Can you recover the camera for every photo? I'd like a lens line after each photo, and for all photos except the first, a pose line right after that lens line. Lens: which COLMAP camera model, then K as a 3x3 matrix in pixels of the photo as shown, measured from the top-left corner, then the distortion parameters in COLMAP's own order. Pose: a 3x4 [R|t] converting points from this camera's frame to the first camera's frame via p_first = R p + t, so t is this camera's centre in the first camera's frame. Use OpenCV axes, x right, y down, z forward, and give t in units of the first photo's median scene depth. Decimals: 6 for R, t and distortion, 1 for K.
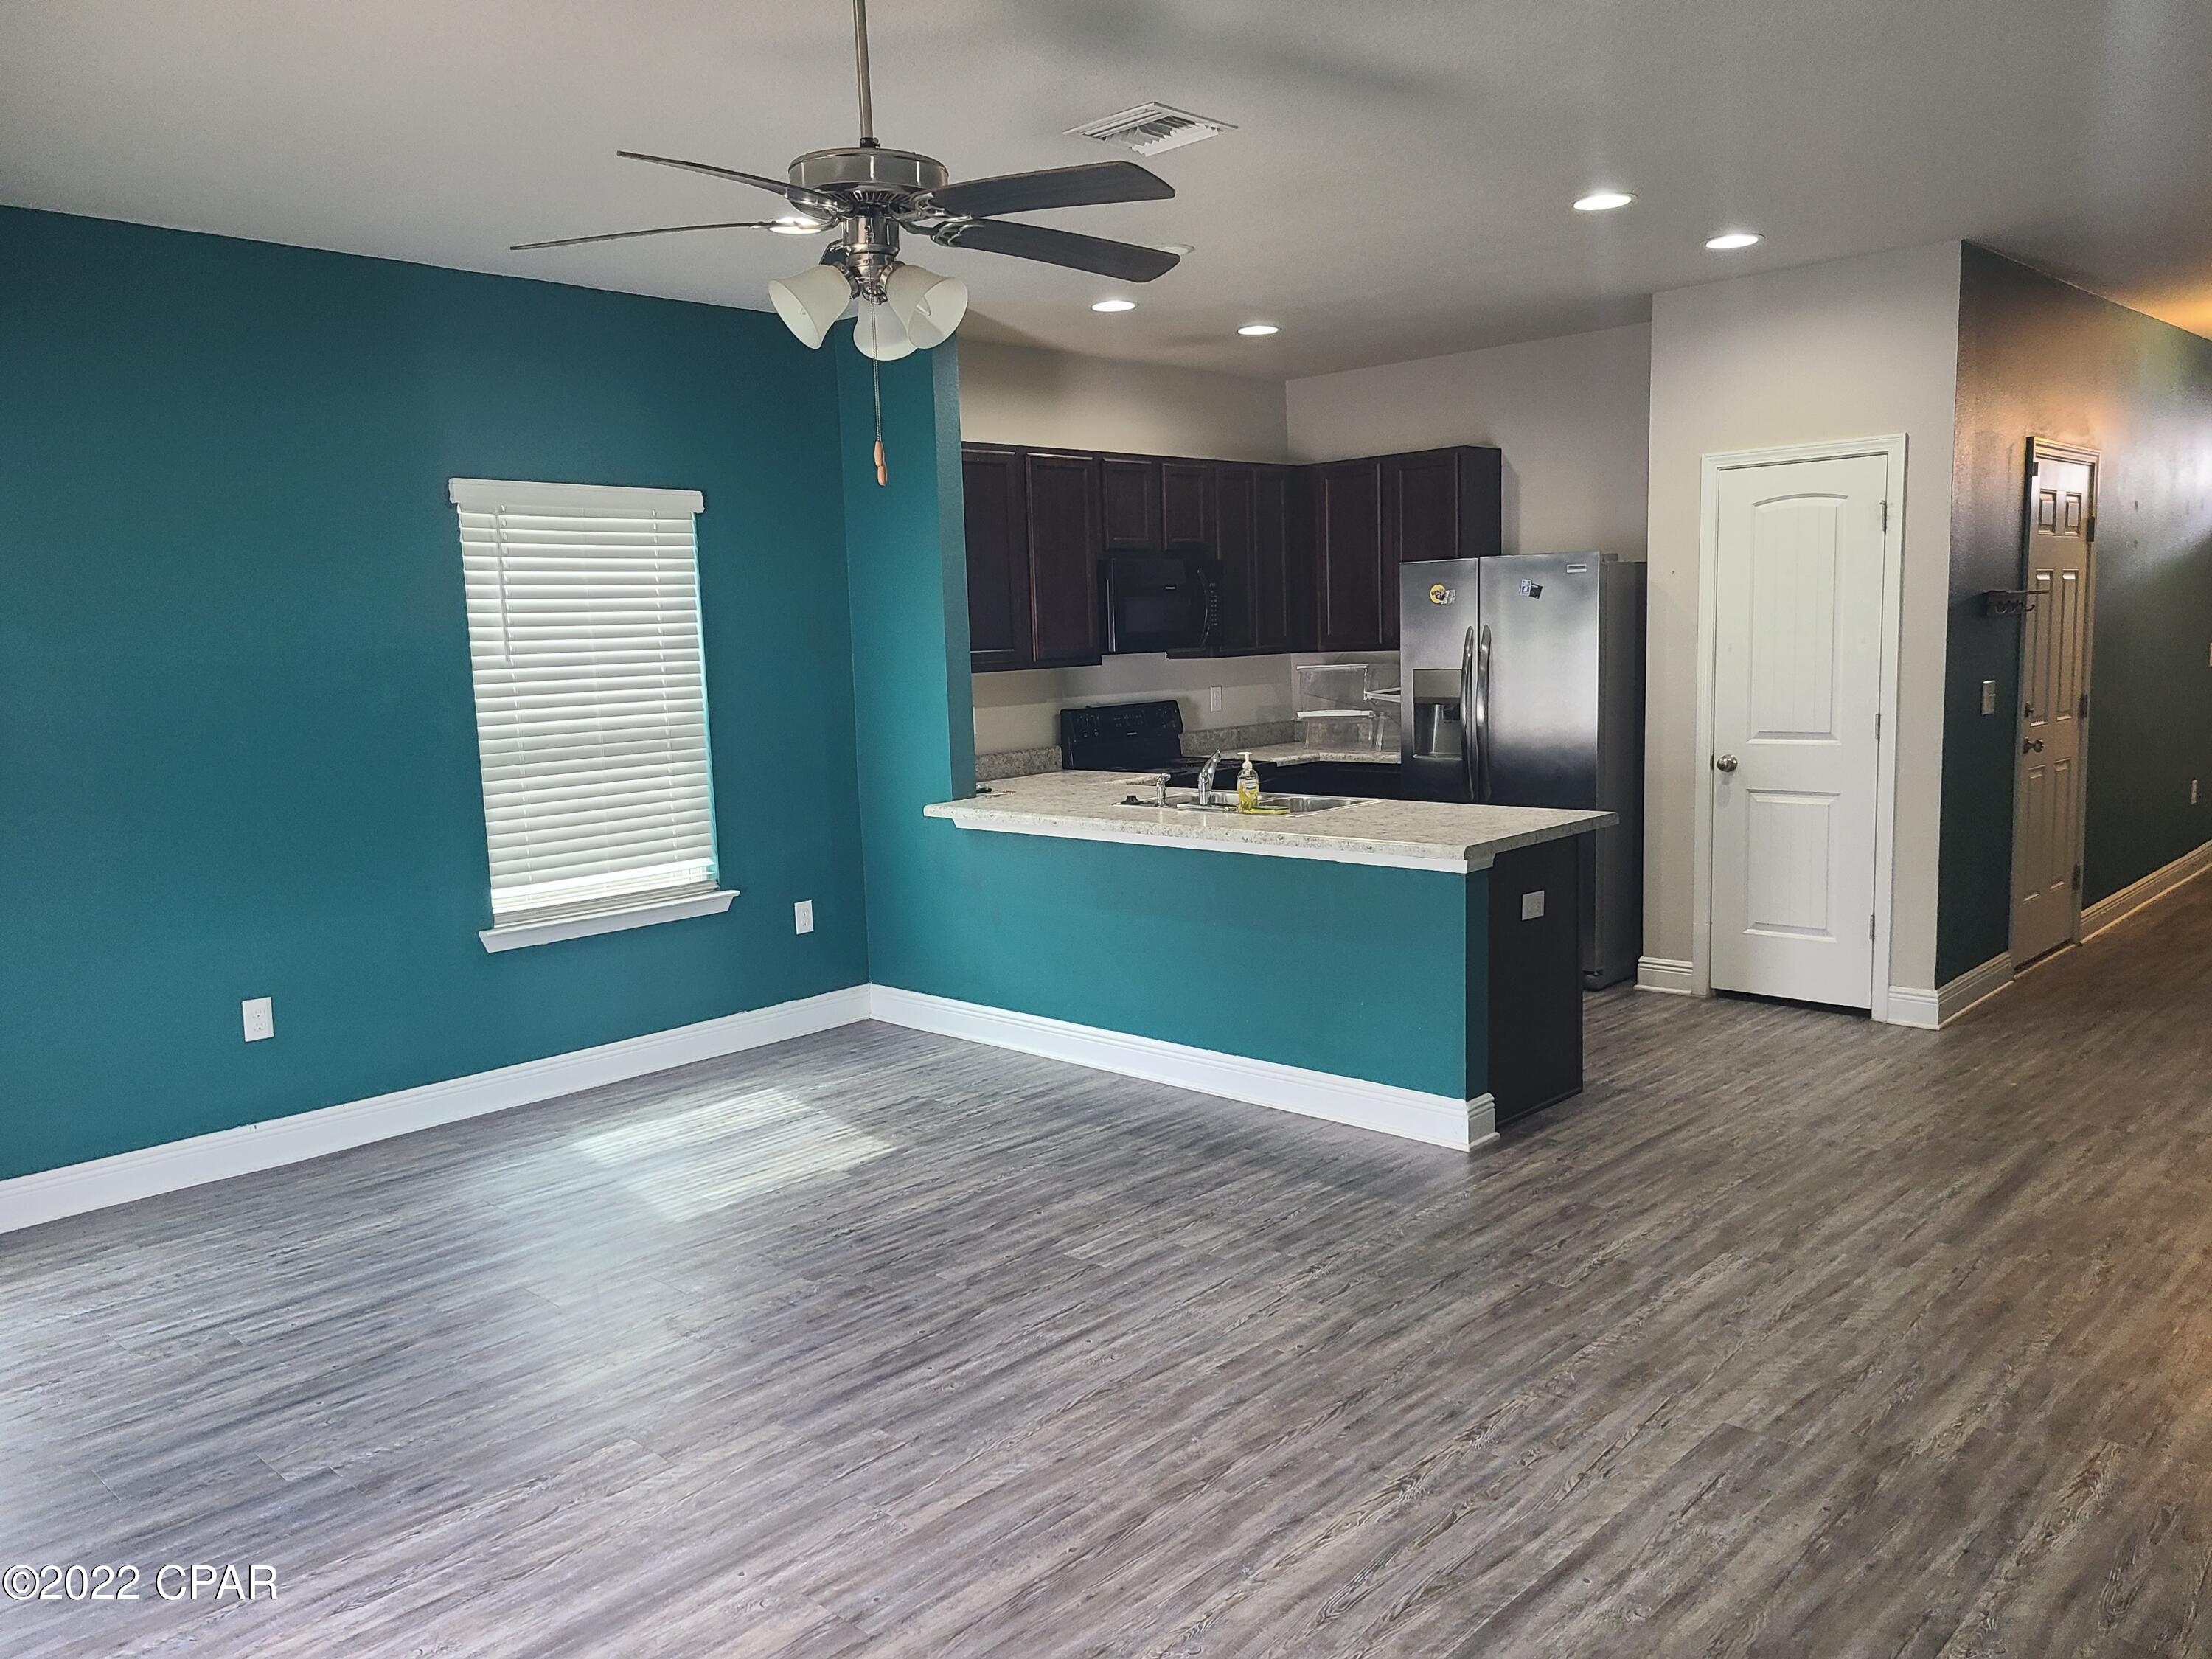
lens RADIAL K [[1652.3, 0, 1105.9], [0, 1652.3, 843.5], [0, 0, 1]] dist [0.033423, -0.015950]
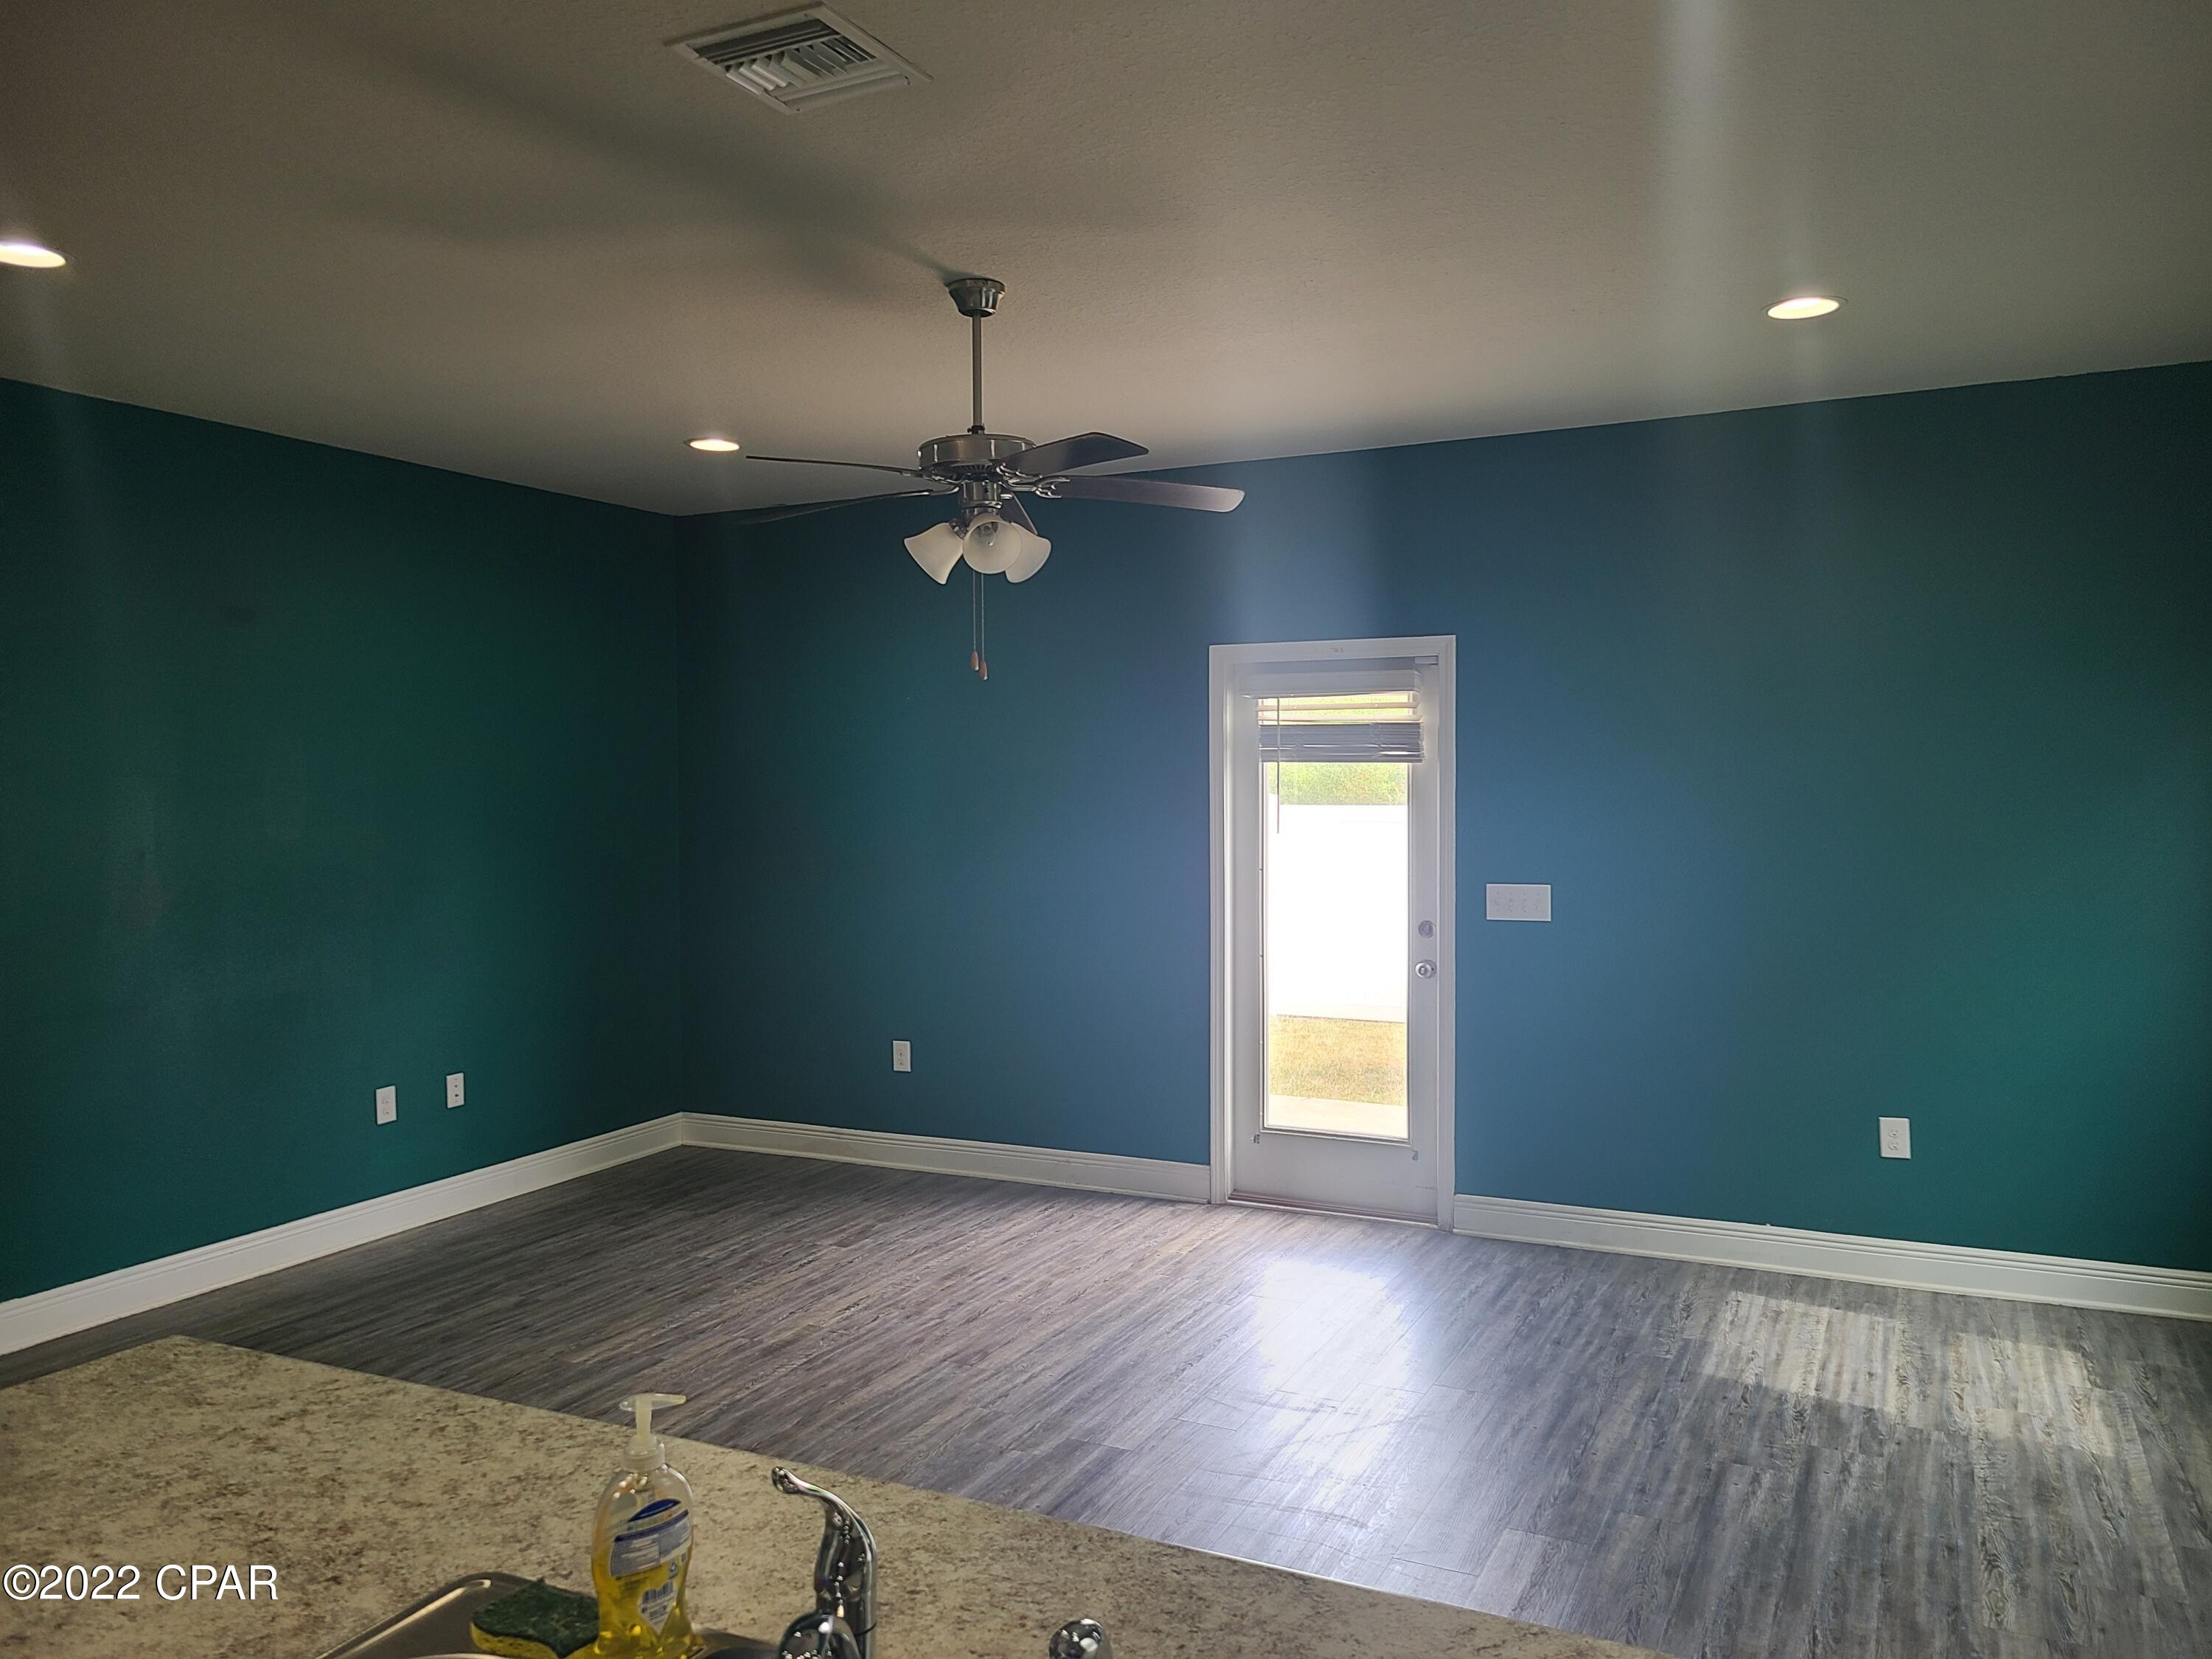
lens RADIAL K [[1652.3, 0, 1126.5], [0, 1652.3, 814.5], [0, 0, 1]] dist [0.033423, -0.015950]
pose [[-0.949017, 0.046476, -0.311779, 0.139377], [-0.003888, 0.987270, 0.159005, -0.263985], [0.315200, 0.152111, -0.936756, 1.864114]]
